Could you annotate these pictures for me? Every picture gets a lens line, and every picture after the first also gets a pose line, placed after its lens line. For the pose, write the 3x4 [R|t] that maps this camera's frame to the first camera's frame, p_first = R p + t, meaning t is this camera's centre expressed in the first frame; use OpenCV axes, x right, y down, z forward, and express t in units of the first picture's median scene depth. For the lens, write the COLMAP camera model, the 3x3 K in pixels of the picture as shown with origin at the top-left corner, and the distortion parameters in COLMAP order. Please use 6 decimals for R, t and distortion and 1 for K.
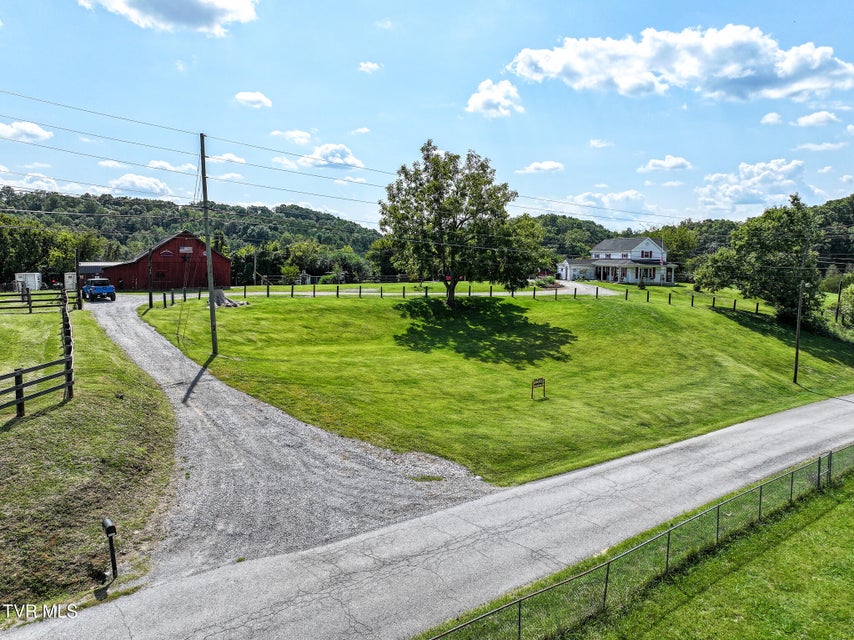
lens RADIAL K [[603.2, 0, 427.9], [0, 603.2, 324.0], [0, 0, 1]] dist [0.002305, 0.009402]
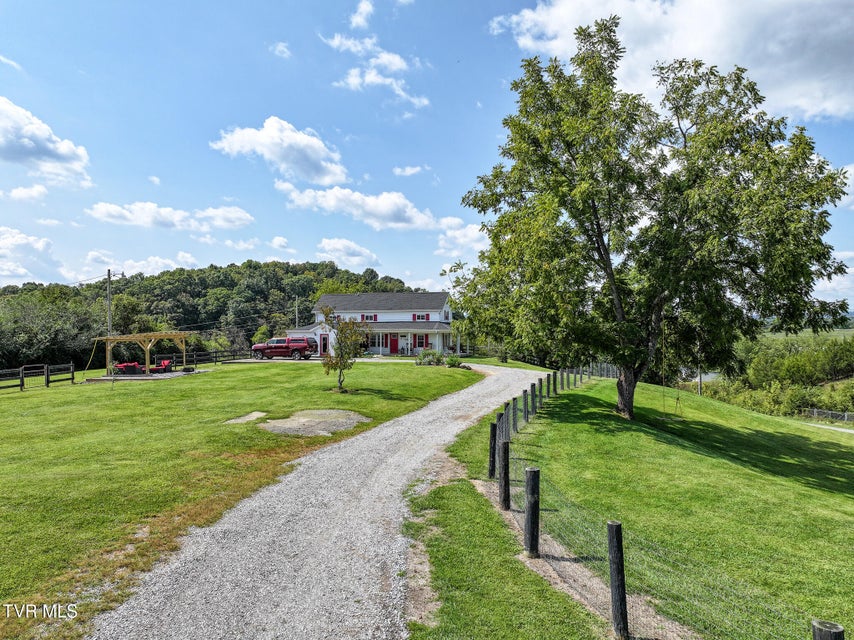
lens RADIAL K [[603.2, 0, 427.9], [0, 603.2, 324.0], [0, 0, 1]] dist [0.002305, 0.009402]
pose [[0.417599, -0.000311, 0.908631, -0.074985], [0.108503, 0.992862, -0.049527, -0.017353], [-0.902130, 0.119272, 0.414652, 0.174908]]
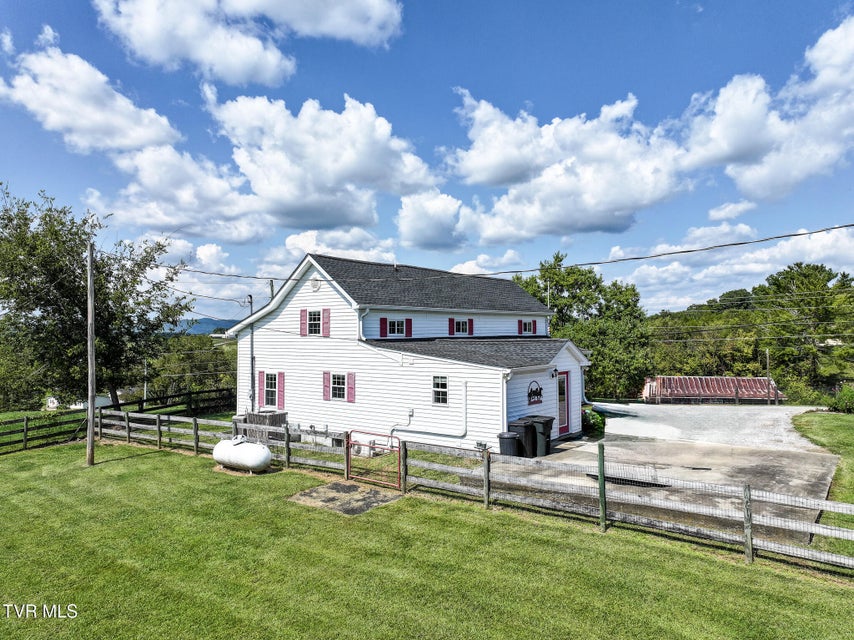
lens RADIAL K [[603.2, 0, 427.9], [0, 603.2, 324.0], [0, 0, 1]] dist [0.002305, 0.009402]
pose [[-0.689600, 0.059519, 0.721740, 0.029145], [0.123357, 0.991706, 0.036082, -0.033257], [-0.713607, 0.113914, -0.691223, 0.316932]]
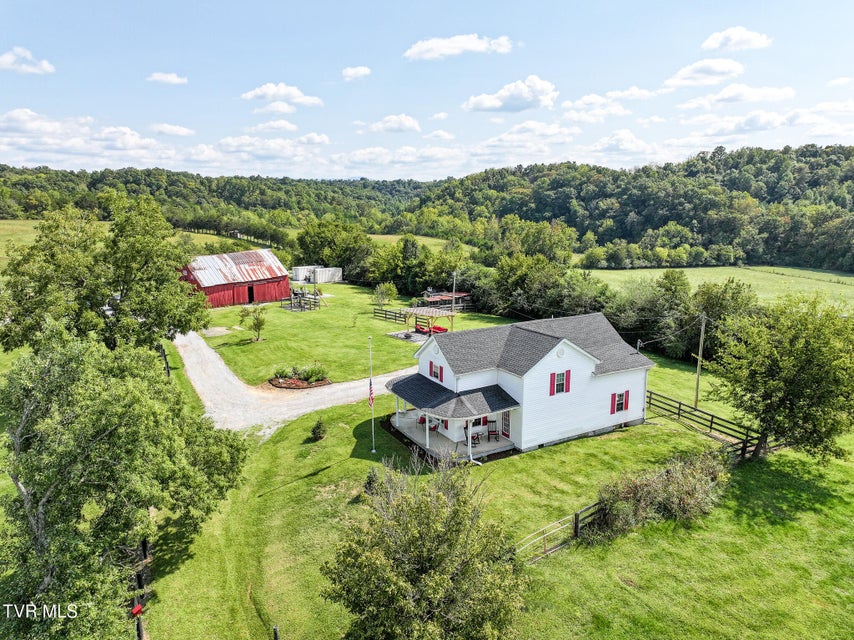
lens RADIAL K [[603.2, 0, 427.9], [0, 603.2, 324.0], [0, 0, 1]] dist [0.002305, 0.009402]
pose [[0.371388, 0.189974, -0.908835, 0.183691], [-0.105932, 0.981122, 0.161796, -0.053641], [0.922415, 0.036186, 0.384501, 0.199868]]
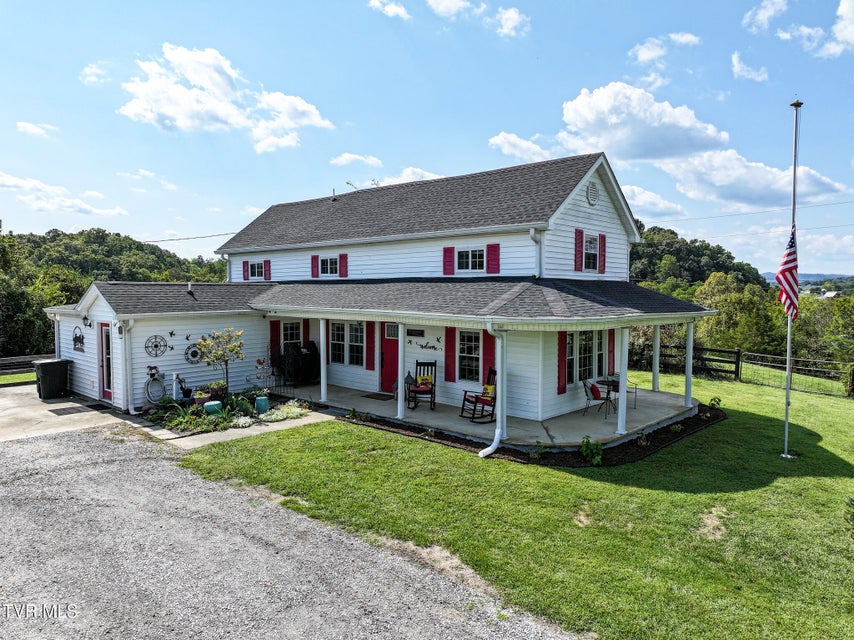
lens RADIAL K [[596.5, 0, 427.0], [0, 596.5, 320.0], [0, 0, 1]] dist [0.002455, -0.006118]
pose [[0.770156, -0.039807, 0.636612, 0.051761], [0.076374, 0.996625, -0.030077, -0.022779], [-0.633267, 0.071785, 0.770597, 0.217922]]
